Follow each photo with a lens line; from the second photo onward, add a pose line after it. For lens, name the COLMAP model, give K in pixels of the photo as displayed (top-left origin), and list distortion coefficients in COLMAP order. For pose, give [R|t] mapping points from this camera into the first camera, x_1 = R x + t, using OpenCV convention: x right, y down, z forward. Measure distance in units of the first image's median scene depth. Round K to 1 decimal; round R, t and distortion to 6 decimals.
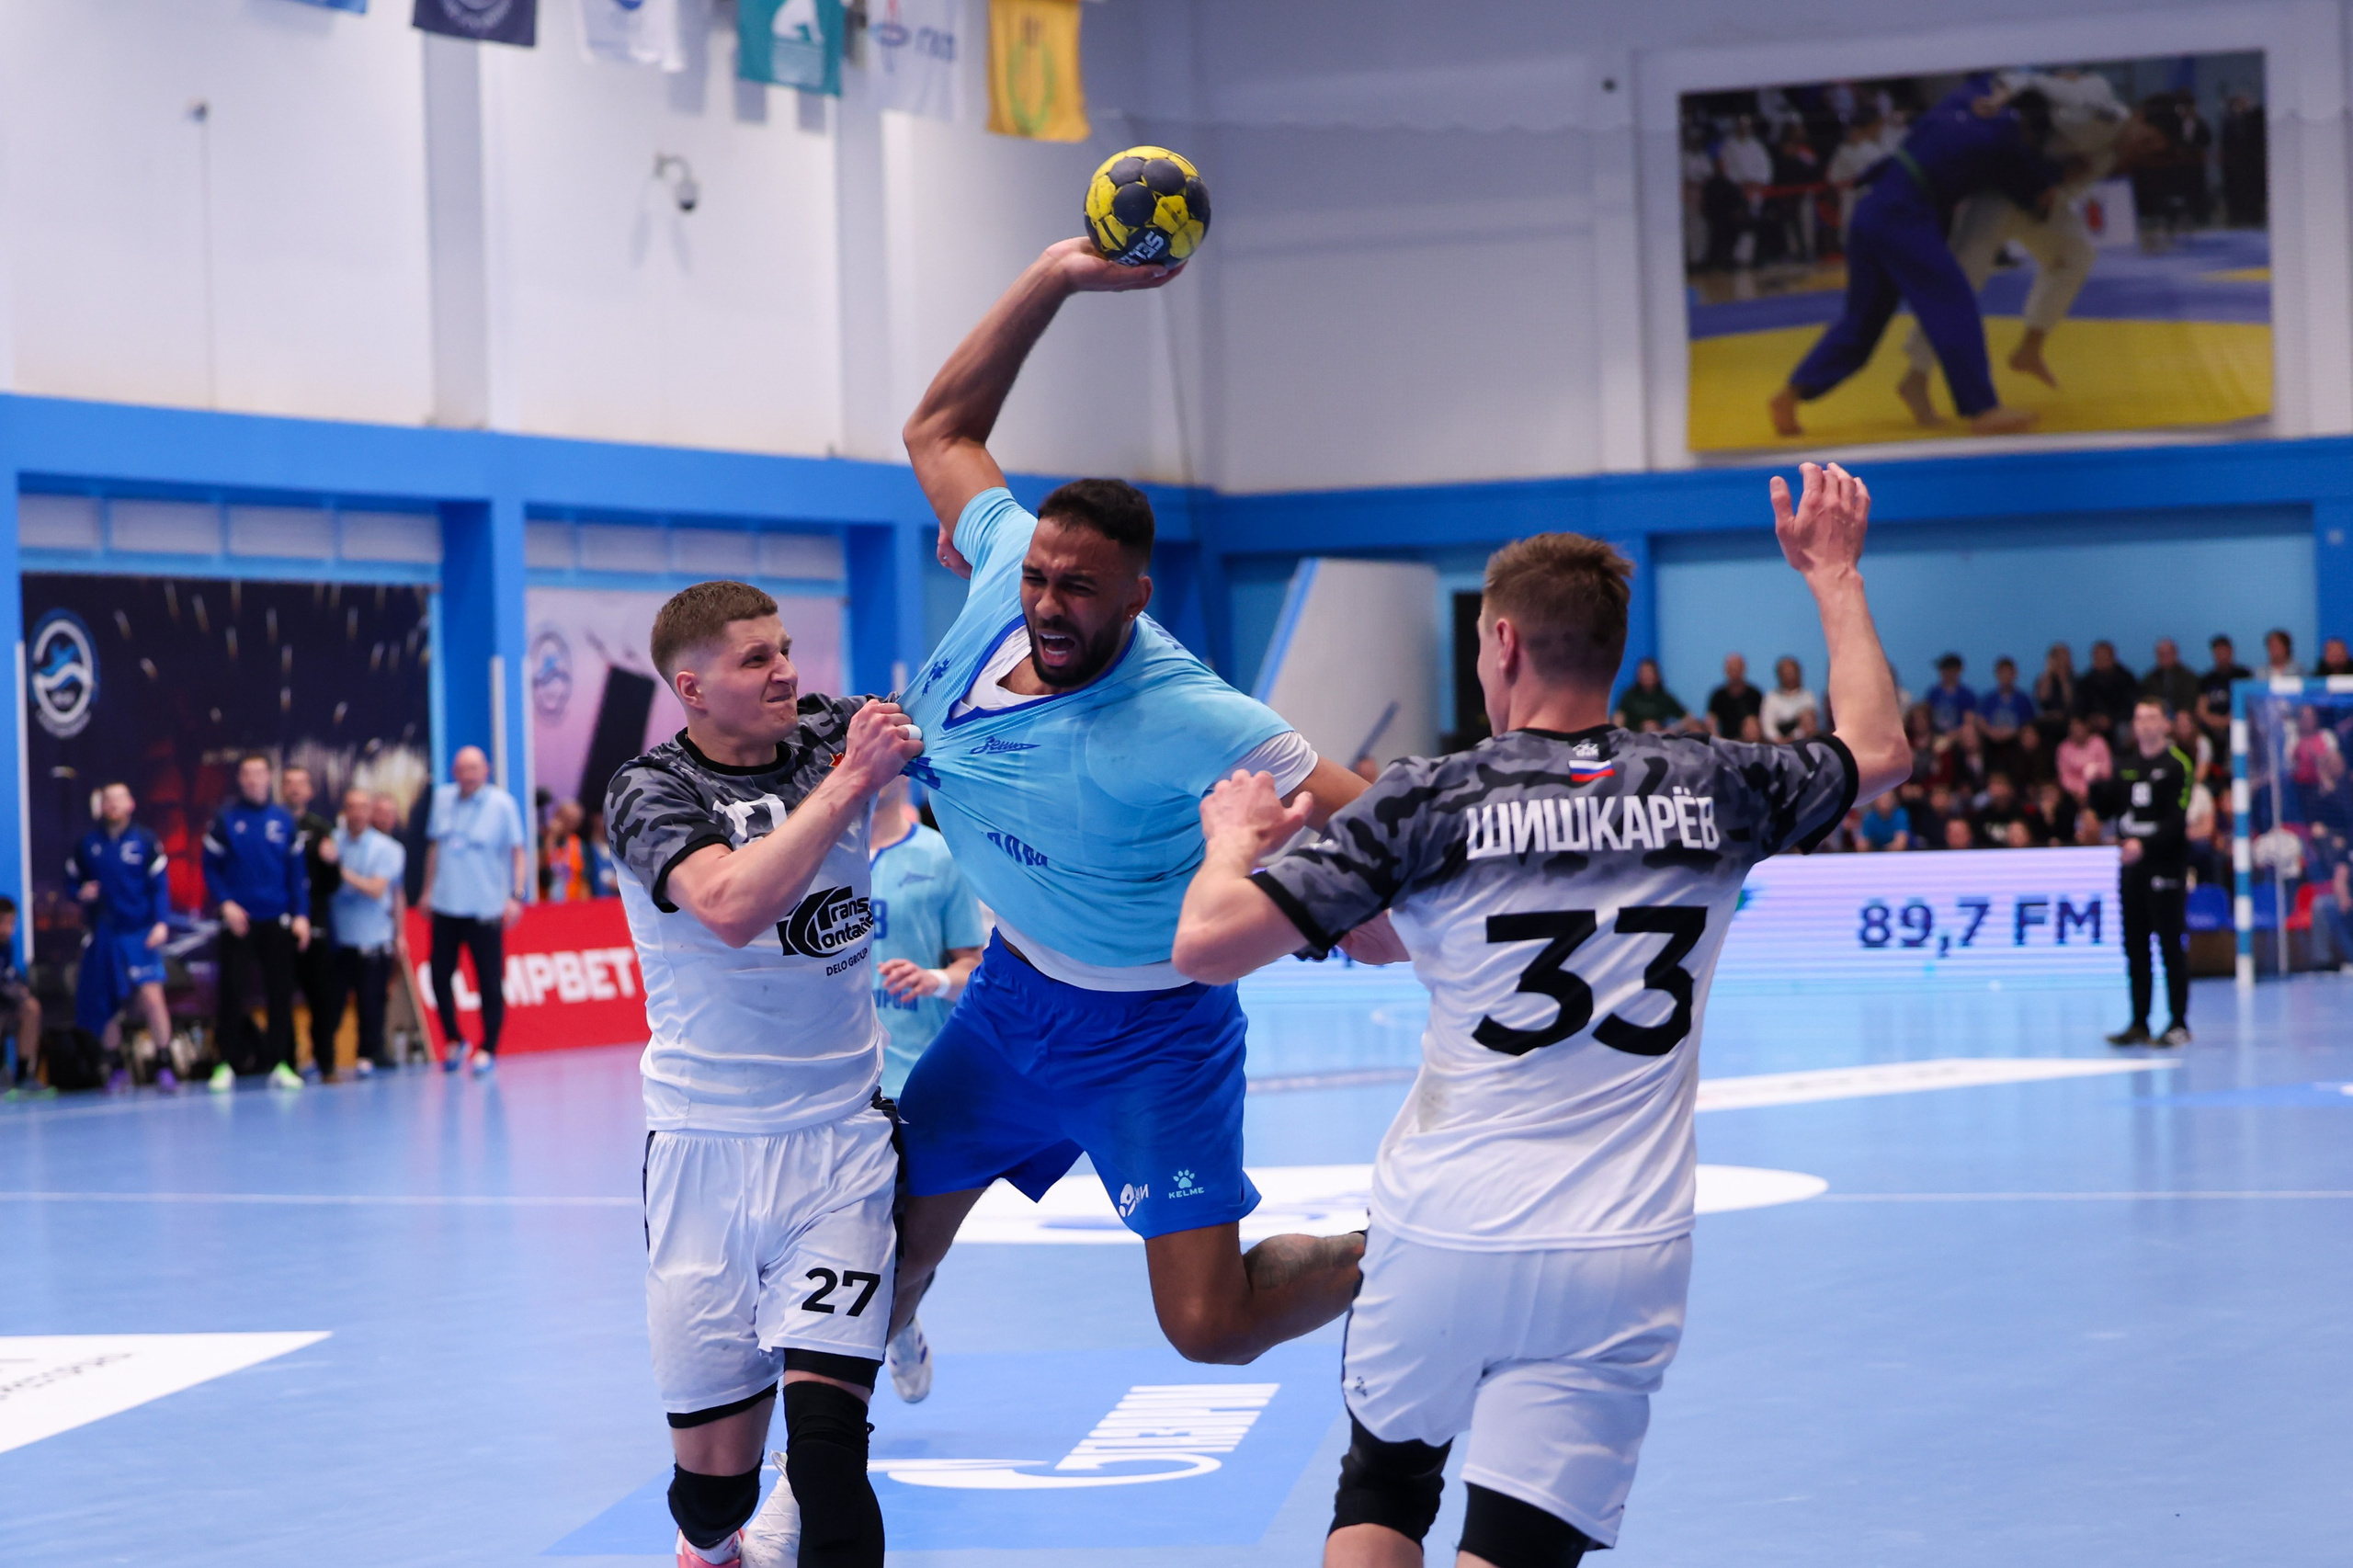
lens RADIAL K [[4730.7, 0, 1171.5], [0, 4730.7, 779.3], [0, 0, 1]] dist [0.258060, 0.000000]
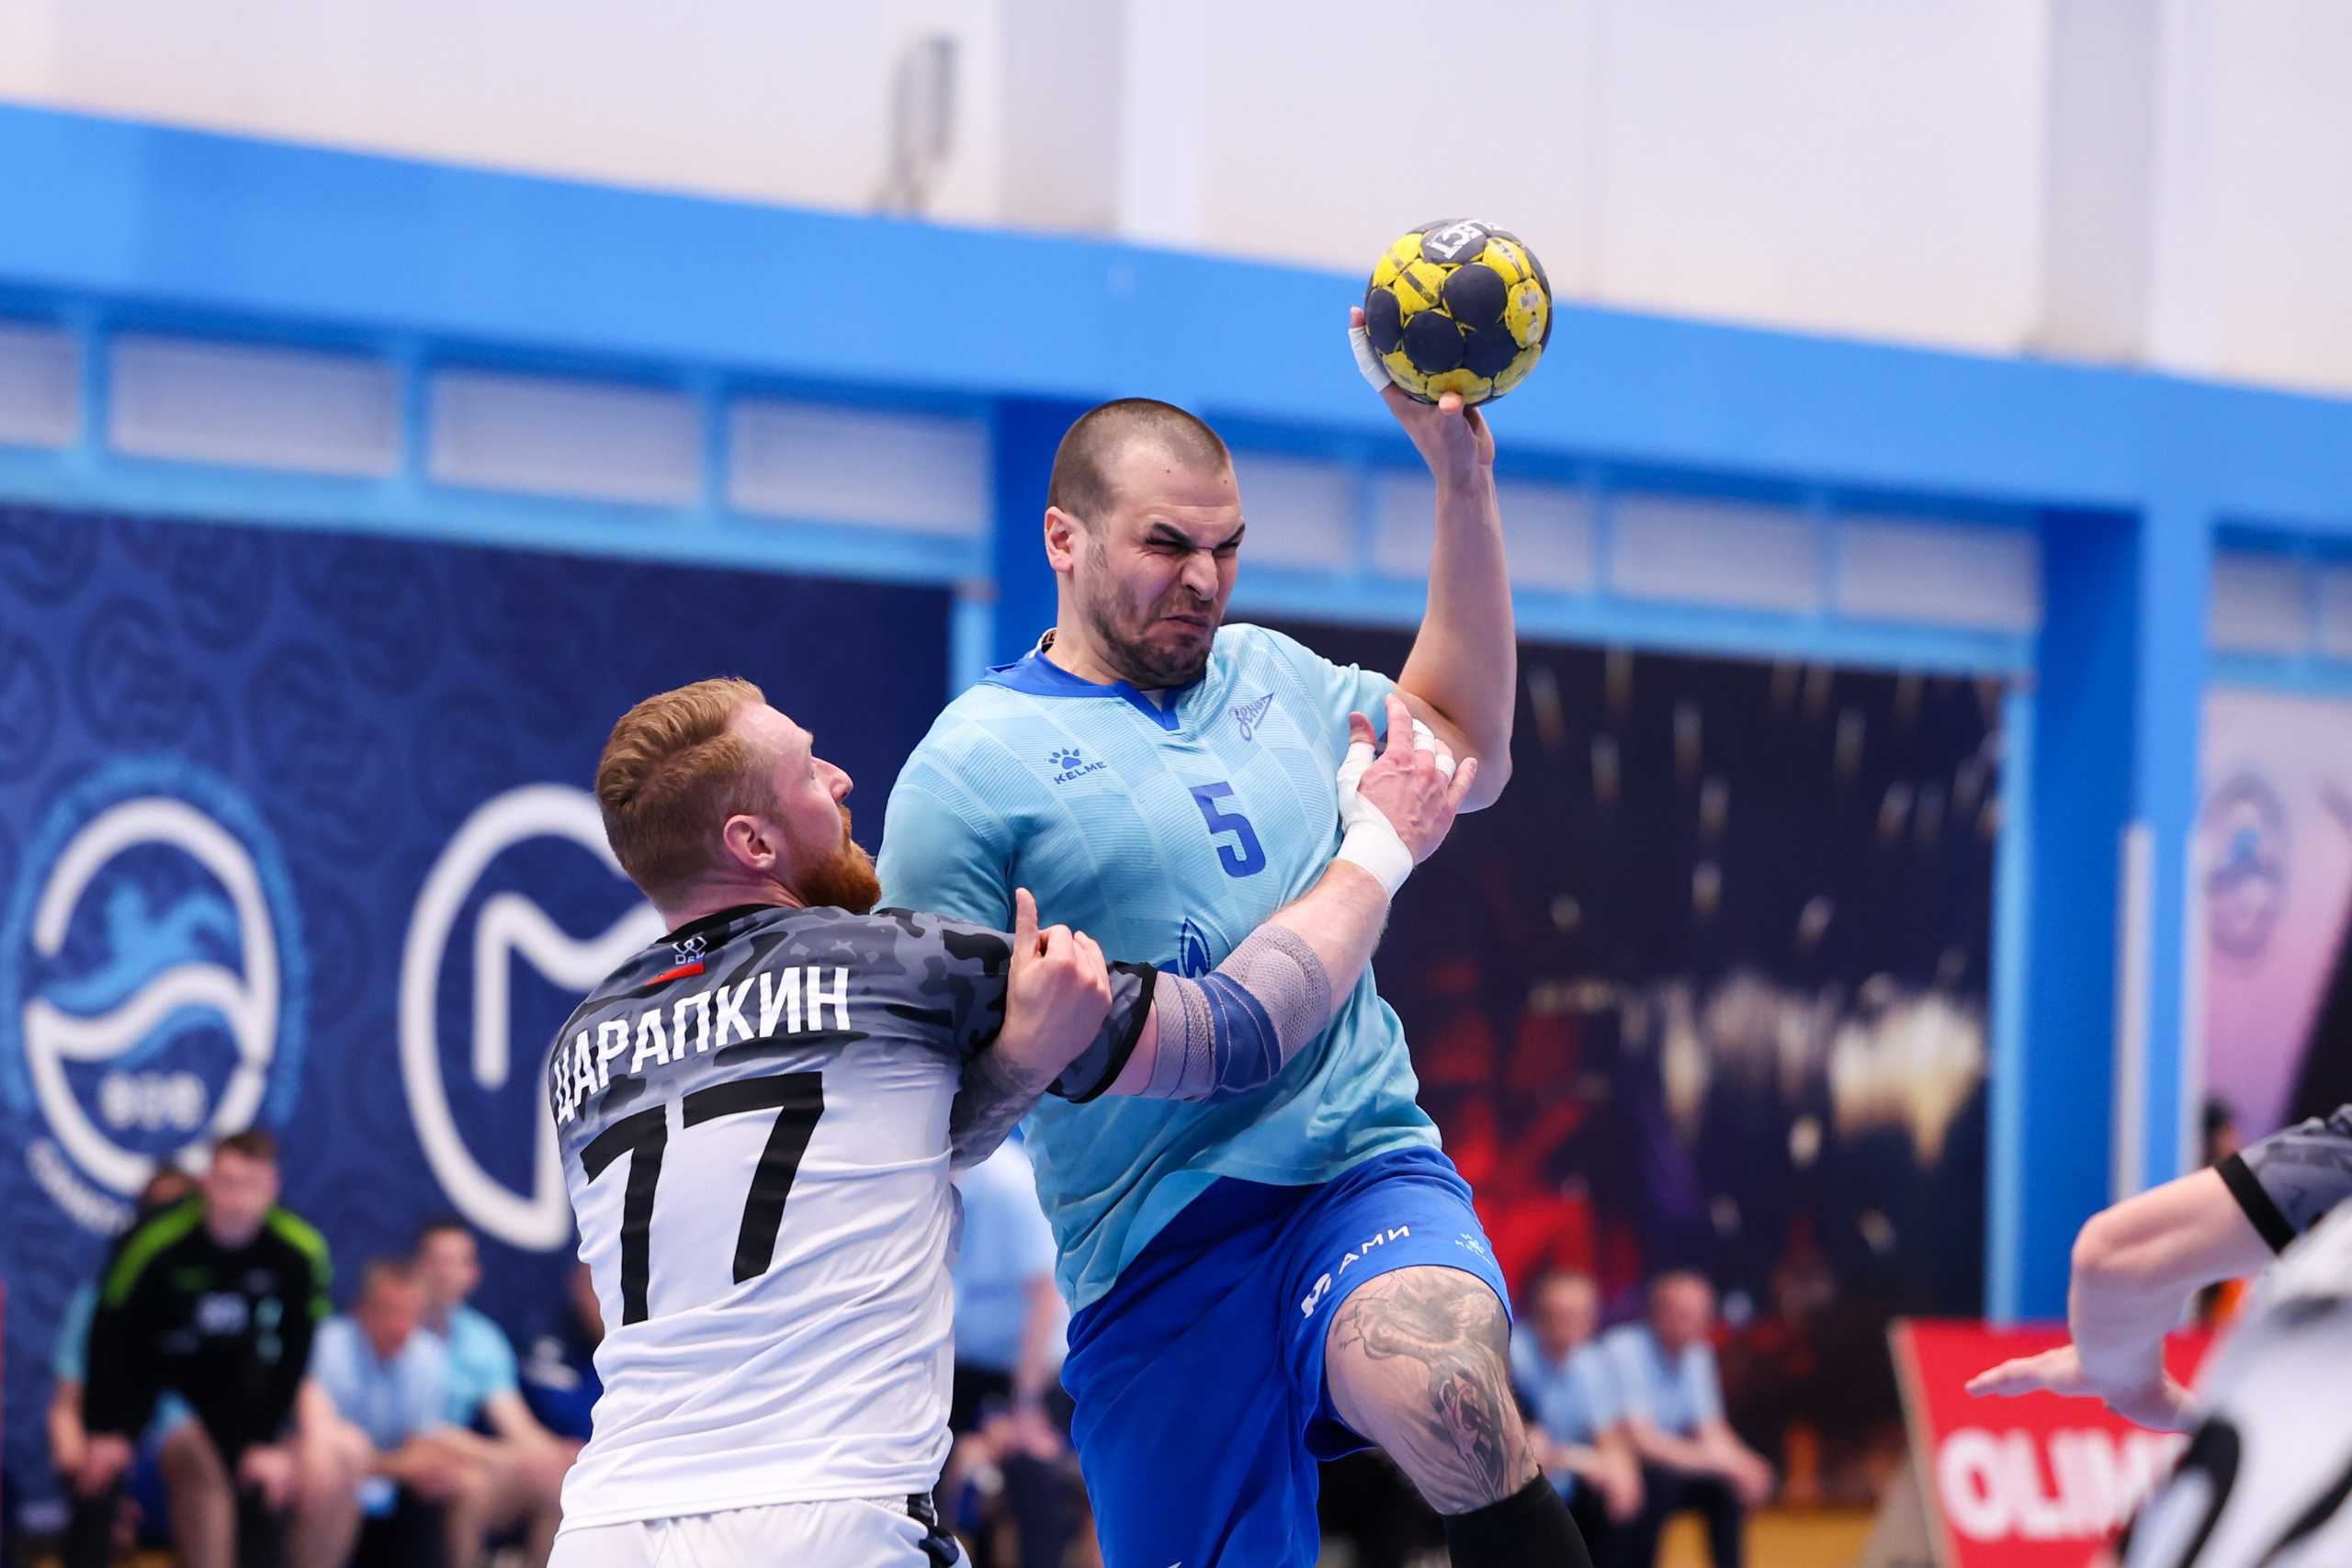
lens RADIAL K [[8359.2, 0, 1173.0], [0, 8359.2, 779.5], [0, 0, 1]] dist [0.622778, 0.000000]
pose [[0.964688, 0.056748, -0.257210, -0.014230], [-0.064106, 0.997737, -0.020304, -0.006701], [0.255475, 0.036076, 0.966142, 0.135134]]
